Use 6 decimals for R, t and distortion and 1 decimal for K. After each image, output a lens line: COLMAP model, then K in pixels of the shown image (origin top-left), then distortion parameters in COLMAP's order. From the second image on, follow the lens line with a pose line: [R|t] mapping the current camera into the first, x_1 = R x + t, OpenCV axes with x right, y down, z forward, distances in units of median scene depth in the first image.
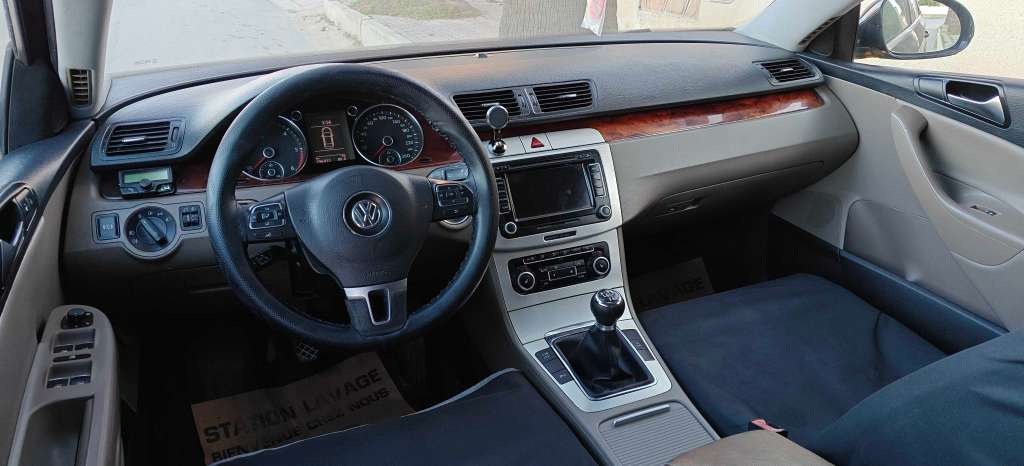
lens RADIAL K [[701.7, 0, 508.4], [0, 701.7, 250.7], [0, 0, 1]] dist [0.018519, -0.005429]
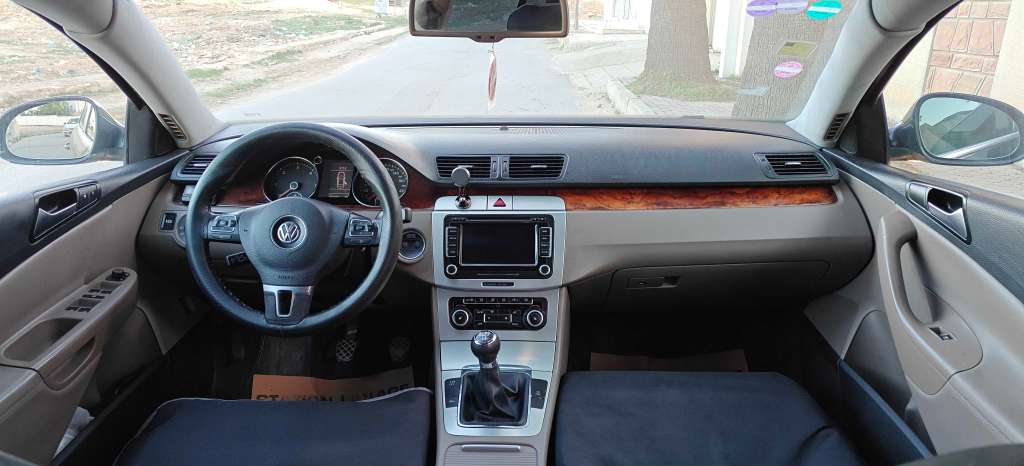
lens RADIAL K [[701.7, 0, 508.4], [0, 701.7, 250.7], [0, 0, 1]] dist [0.018519, -0.005429]
pose [[0.906240, 0.136800, -0.400019, 0.525181], [-0.177945, 0.981730, -0.067397, -0.001179], [0.383491, 0.132259, 0.914025, -0.039034]]
